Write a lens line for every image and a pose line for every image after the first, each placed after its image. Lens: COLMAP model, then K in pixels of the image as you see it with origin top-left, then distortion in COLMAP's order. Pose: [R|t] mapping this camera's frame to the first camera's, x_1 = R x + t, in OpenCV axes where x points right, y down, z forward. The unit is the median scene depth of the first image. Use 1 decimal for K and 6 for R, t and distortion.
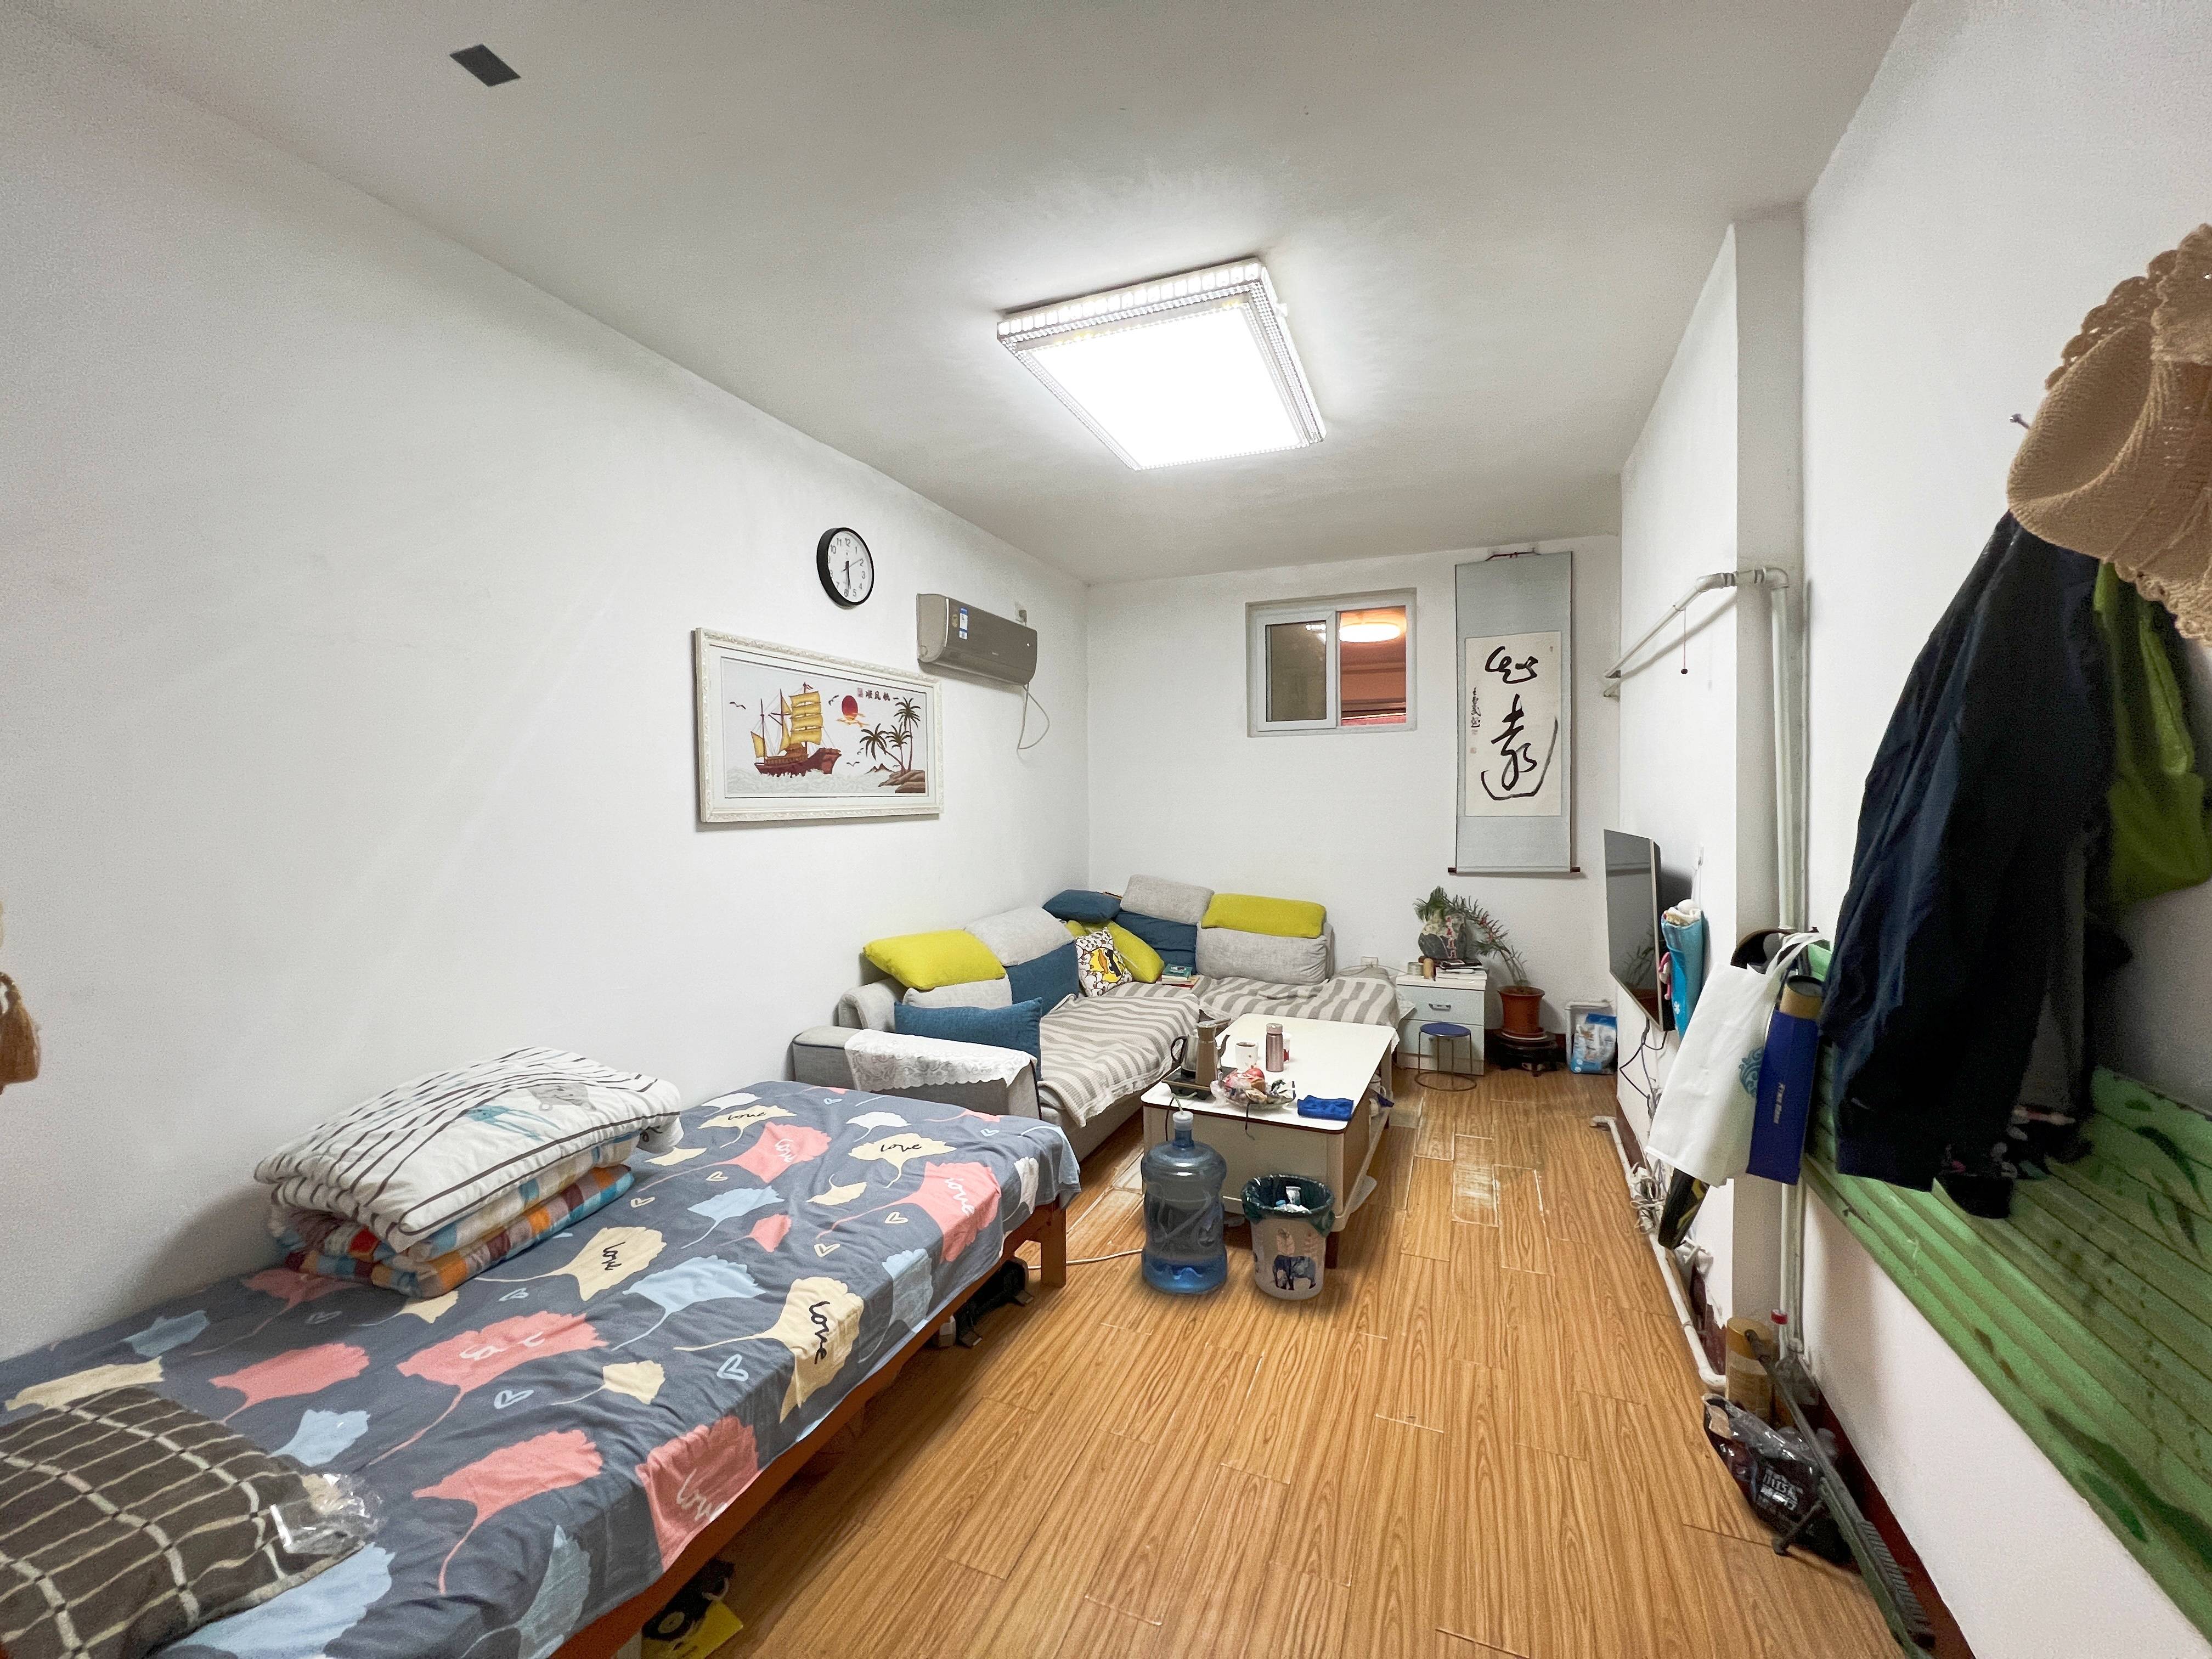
lens RADIAL K [[886.1, 0, 1106.5], [0, 886.1, 818.5], [0, 0, 1]] dist [0.000093, 0.000109]
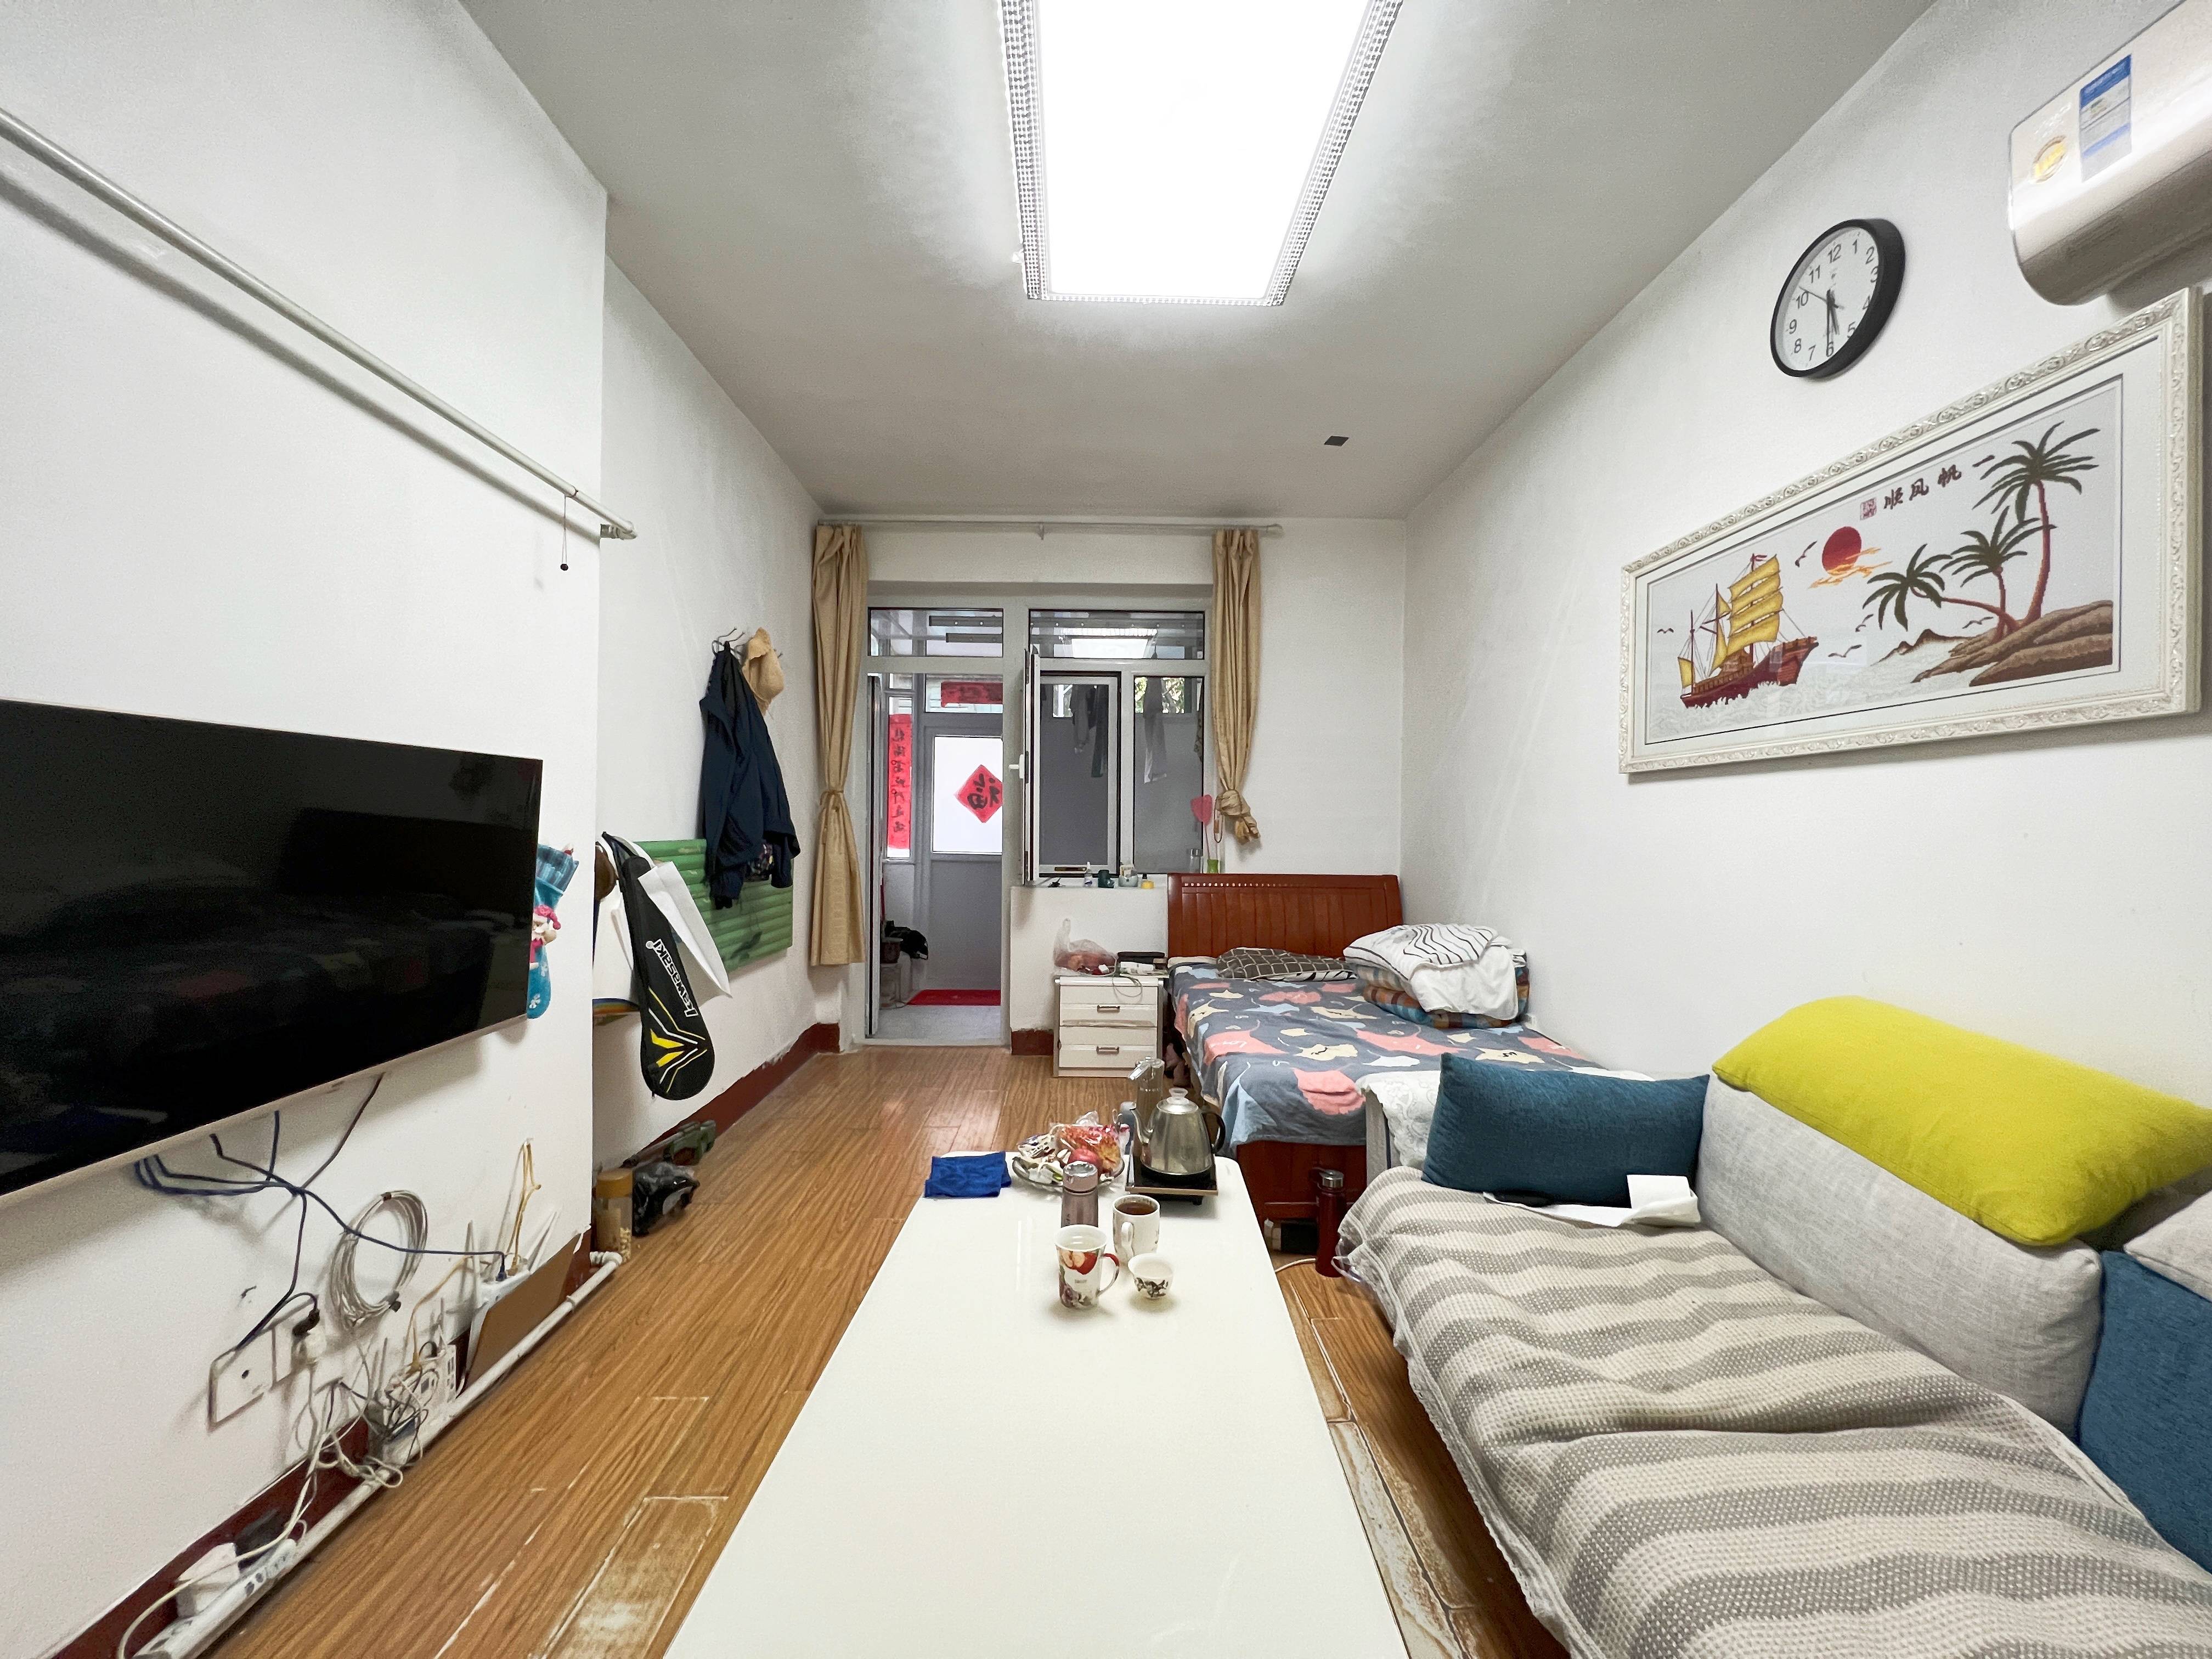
lens RADIAL K [[886.1, 0, 1110.4], [0, 886.1, 822.1], [0, 0, 1]] dist [0.000093, 0.000109]
pose [[-0.913197, -0.004464, -0.407495, 0.343748], [-0.013055, 0.999747, 0.018304, 0.037334], [0.407310, 0.022035, -0.913024, 1.342414]]
